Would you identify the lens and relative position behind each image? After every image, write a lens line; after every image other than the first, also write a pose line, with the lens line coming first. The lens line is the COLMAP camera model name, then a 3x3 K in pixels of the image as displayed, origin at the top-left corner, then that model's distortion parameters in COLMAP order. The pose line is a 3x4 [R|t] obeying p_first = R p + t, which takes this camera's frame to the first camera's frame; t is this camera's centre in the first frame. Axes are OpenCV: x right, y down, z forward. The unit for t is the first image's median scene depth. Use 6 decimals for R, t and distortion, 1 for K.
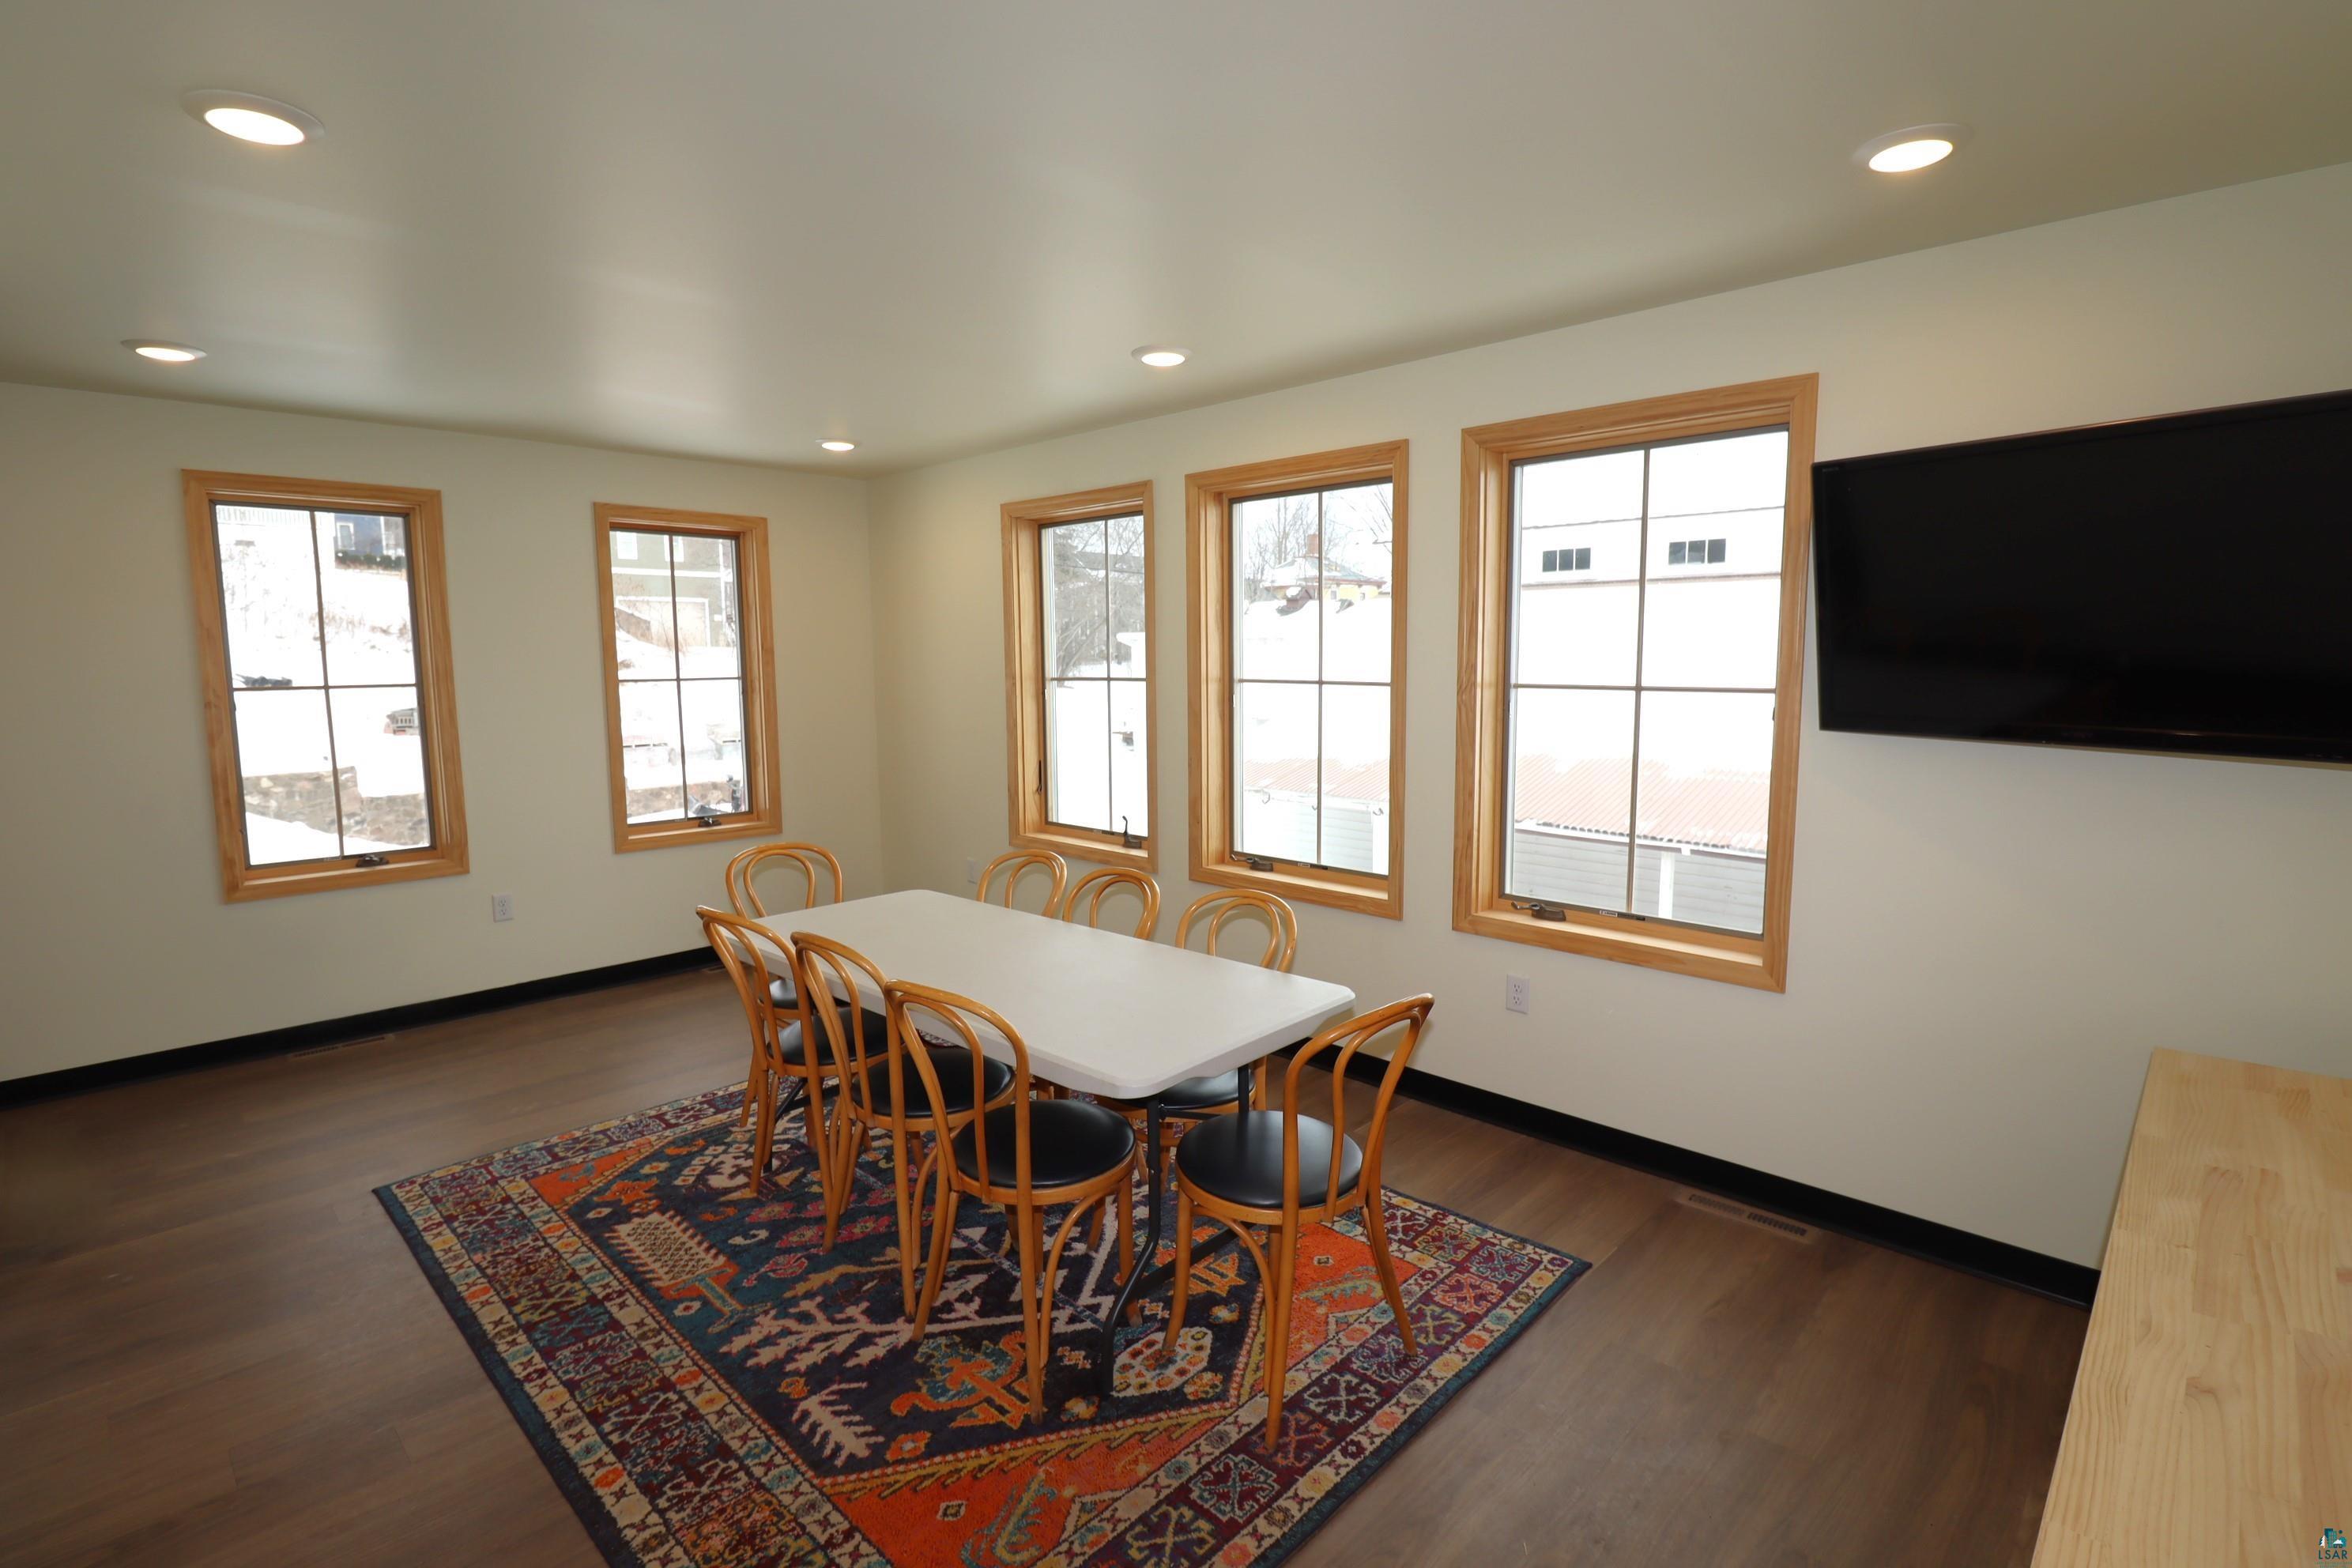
lens RADIAL K [[1096.4, 0, 1193.8], [0, 1096.4, 781.5], [0, 0, 1]] dist [0.010546, -0.021274]
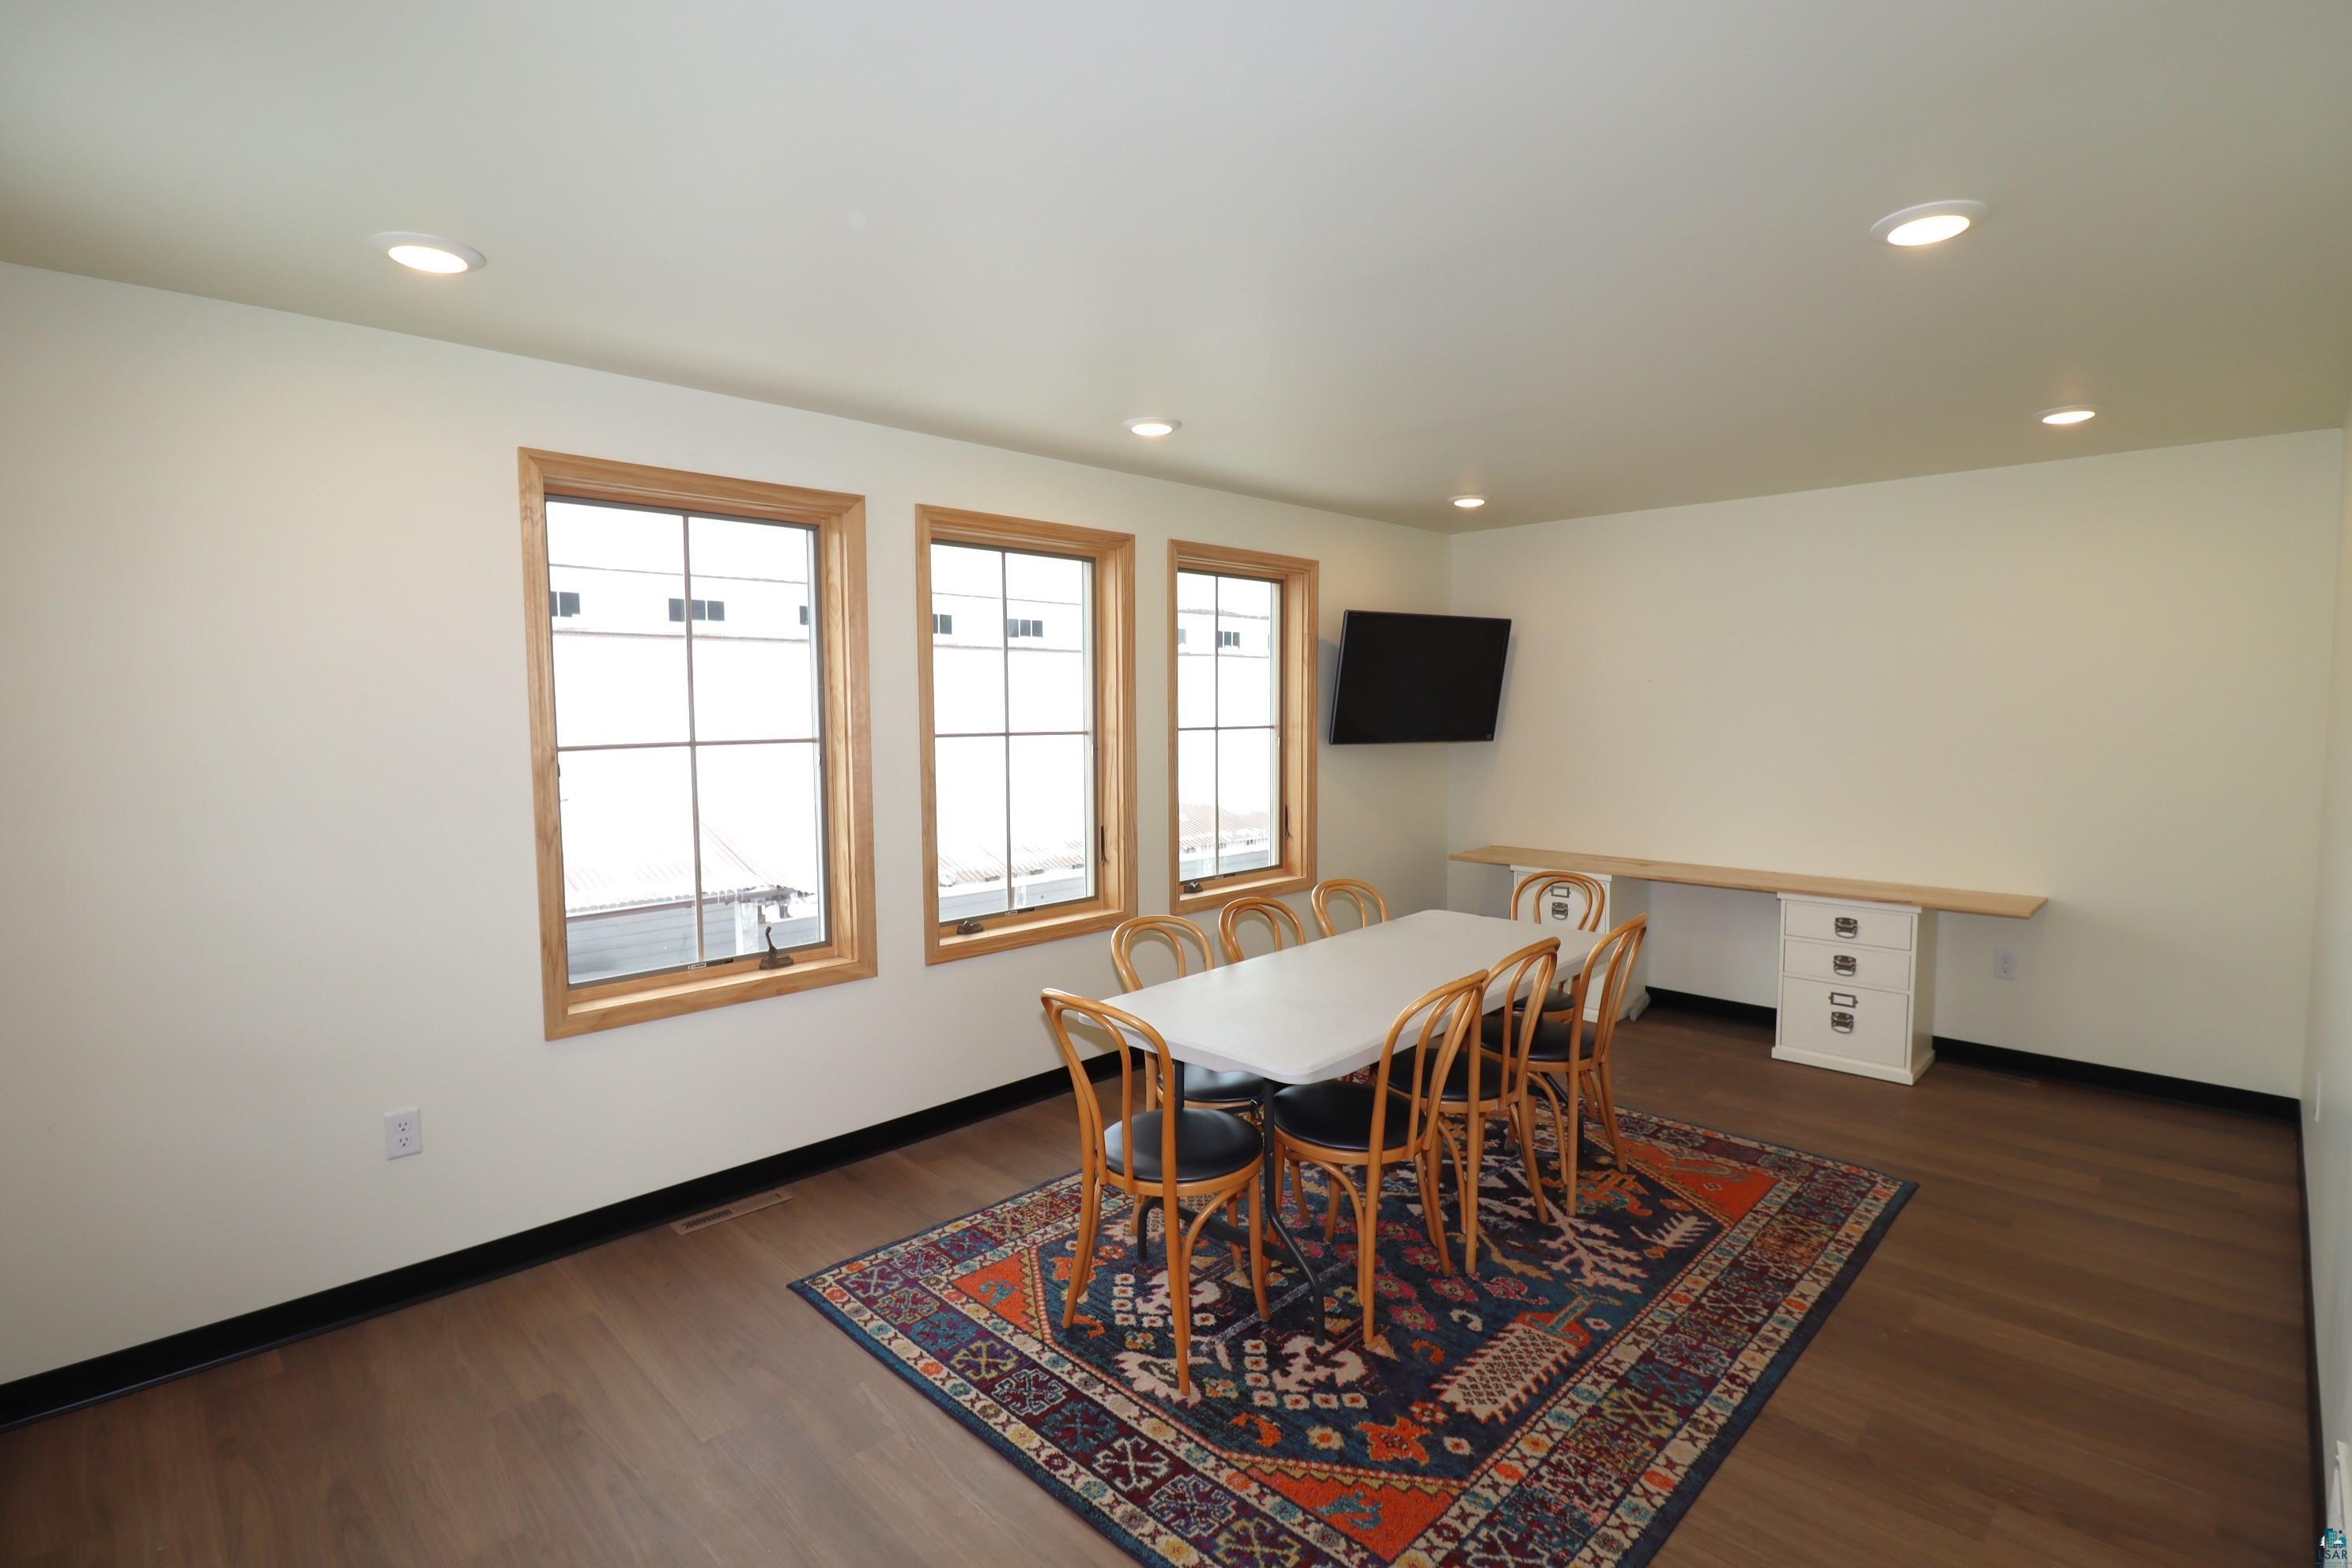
lens RADIAL K [[1096.4, 0, 1193.8], [0, 1096.4, 781.5], [0, 0, 1]] dist [0.010546, -0.021274]
pose [[0.014160, -0.065367, 0.997761, -1.300769], [0.121121, 0.990625, 0.063180, -0.127400], [-0.992537, 0.119955, 0.021945, 1.142862]]
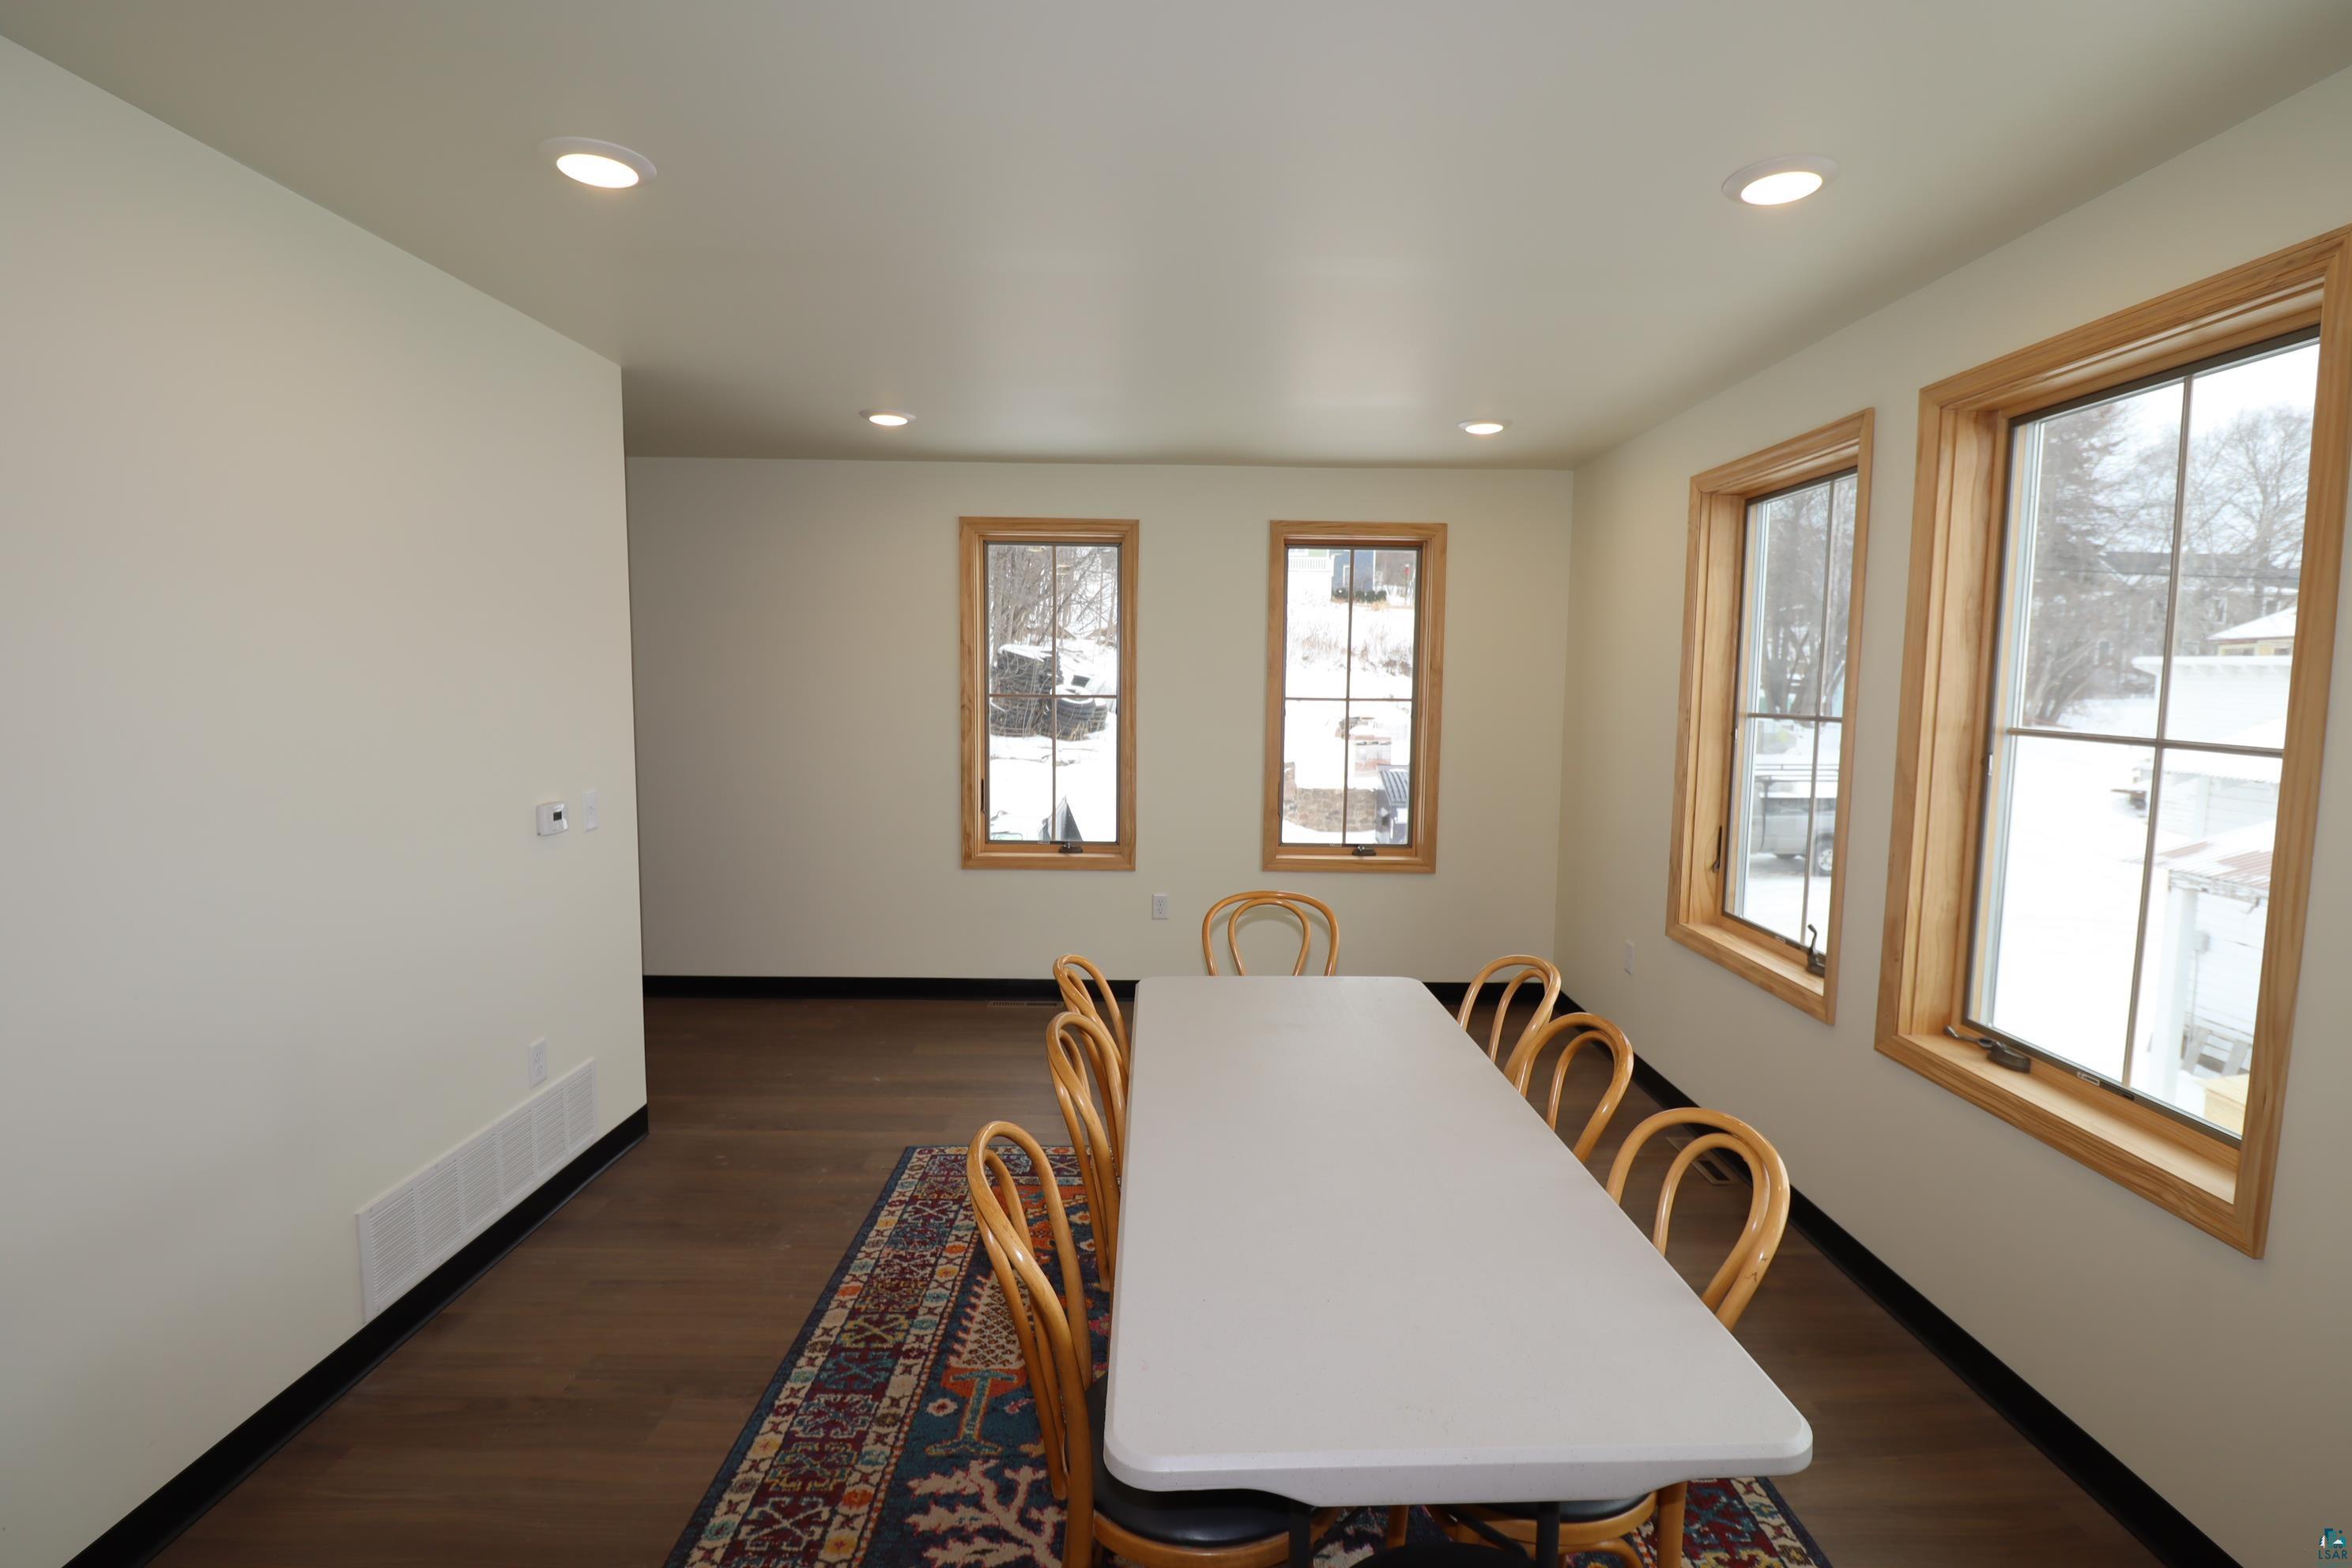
lens RADIAL K [[1099.0, 0, 1193.2], [0, 1099.0, 783.2], [0, 0, 1]] dist [0.011523, -0.021568]
pose [[0.697026, 0.085728, -0.711903, 0.235384], [-0.099432, 0.994791, 0.022439, -0.052643], [0.710118, 0.055146, 0.701919, 0.435216]]
